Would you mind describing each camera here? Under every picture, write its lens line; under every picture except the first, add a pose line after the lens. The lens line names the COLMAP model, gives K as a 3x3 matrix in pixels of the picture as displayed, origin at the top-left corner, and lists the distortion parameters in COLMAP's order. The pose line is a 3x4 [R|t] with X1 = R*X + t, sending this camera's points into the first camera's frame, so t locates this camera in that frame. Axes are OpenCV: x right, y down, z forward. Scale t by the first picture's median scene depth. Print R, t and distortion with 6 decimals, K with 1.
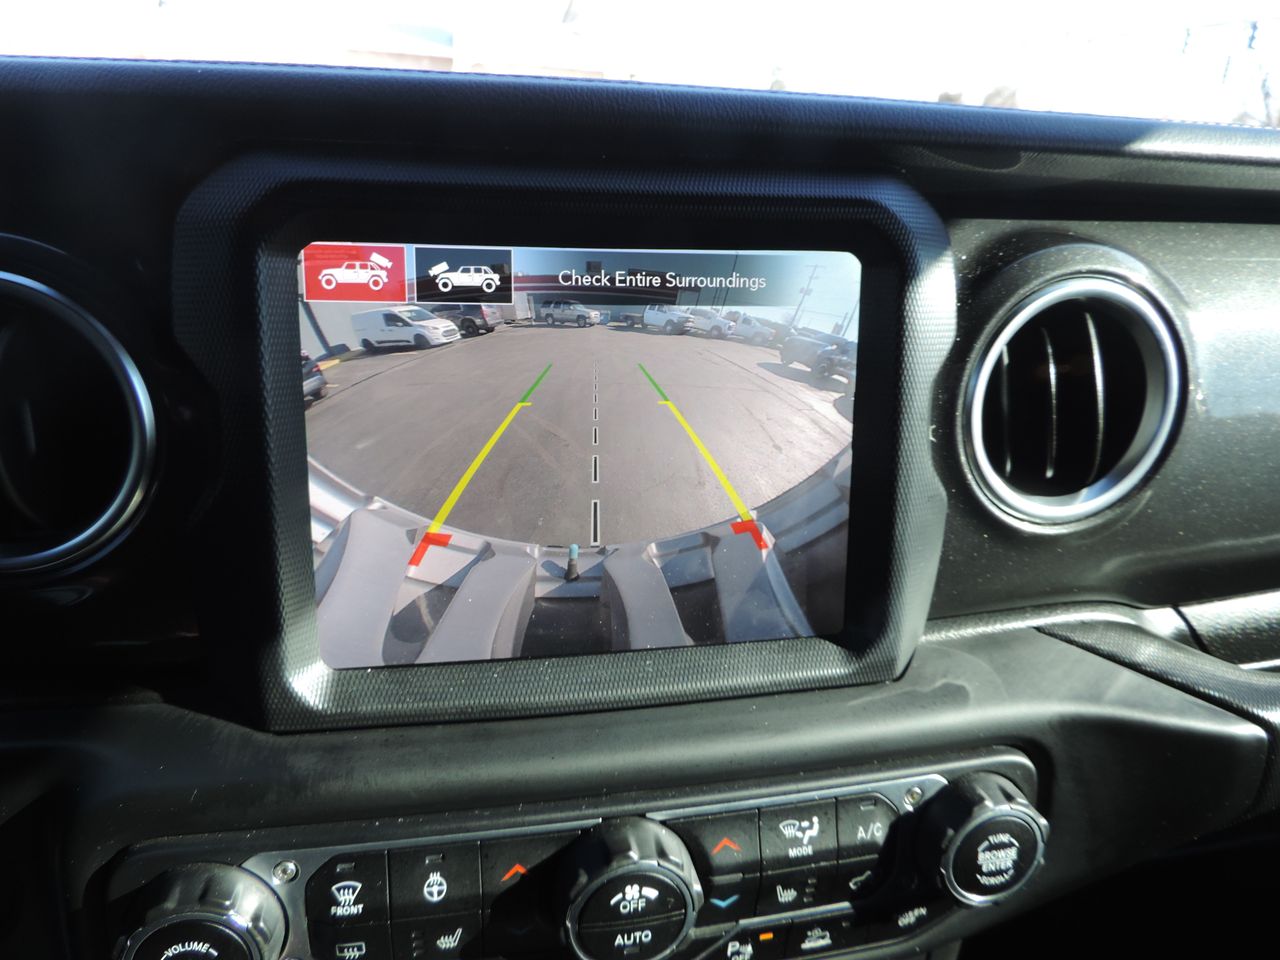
lens RADIAL K [[867.9, 0, 640.0], [0, 867.9, 480.0], [0, 0, 1]] dist [-0.007974, -0.000235]
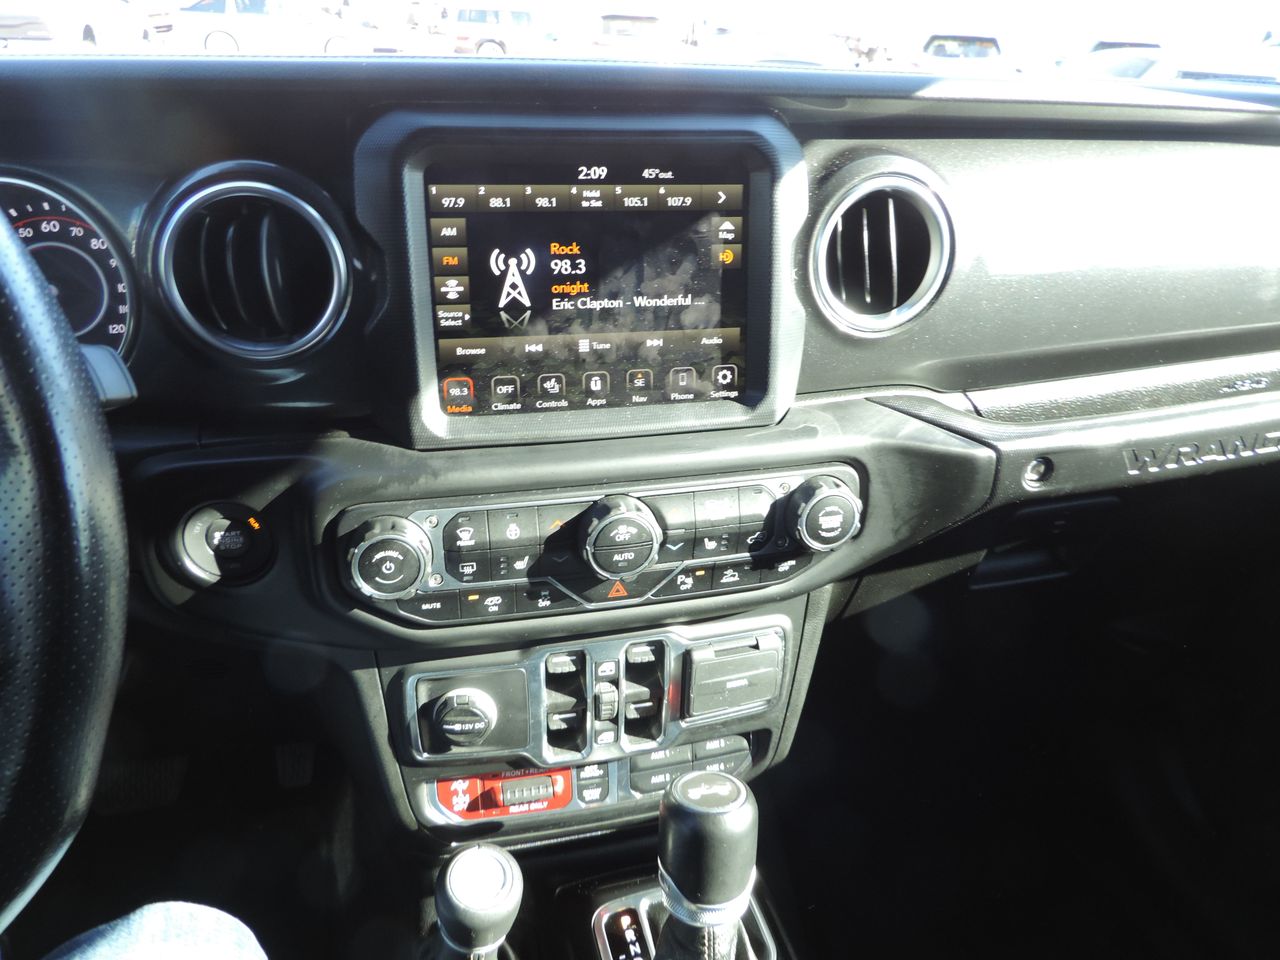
lens RADIAL K [[867.9, 0, 640.0], [0, 867.9, 480.0], [0, 0, 1]] dist [-0.007974, -0.000235]
pose [[0.999224, -0.025631, 0.029895, -0.021405], [0.022064, 0.993226, 0.114088, 0.145816], [-0.032617, -0.113340, 0.993021, -0.707660]]
